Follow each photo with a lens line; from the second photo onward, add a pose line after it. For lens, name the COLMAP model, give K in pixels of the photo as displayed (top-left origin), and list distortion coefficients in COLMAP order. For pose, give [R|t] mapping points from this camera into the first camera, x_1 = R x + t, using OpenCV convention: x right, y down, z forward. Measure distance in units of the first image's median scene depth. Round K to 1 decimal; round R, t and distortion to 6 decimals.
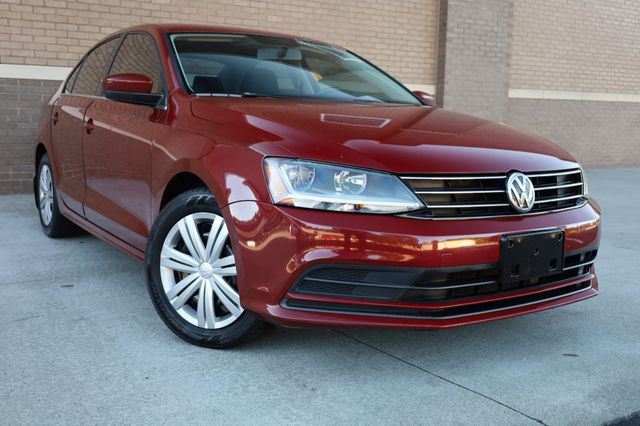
lens RADIAL K [[656.4, 0, 319.5], [0, 656.4, 215.1], [0, 0, 1]] dist [0.007229, 0.000000]
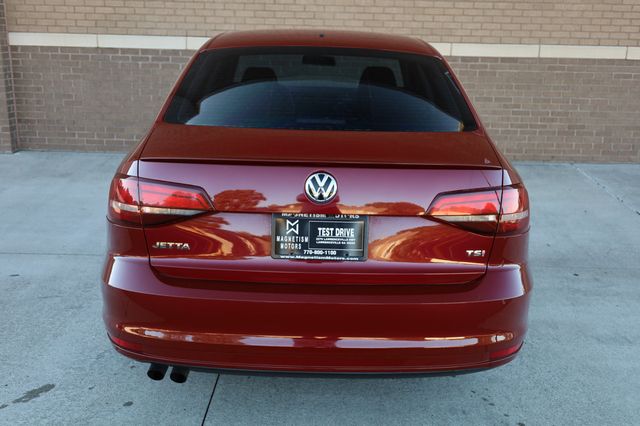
lens RADIAL K [[676.0, 0, 323.4], [0, 676.0, 211.3], [0, 0, 1]] dist [0.005475, 0.000000]
pose [[0.858683, 0.135534, -0.494262, 0.264843], [-0.083820, 0.988552, 0.125454, -0.092106], [0.505607, -0.066296, 0.860213, 0.092150]]
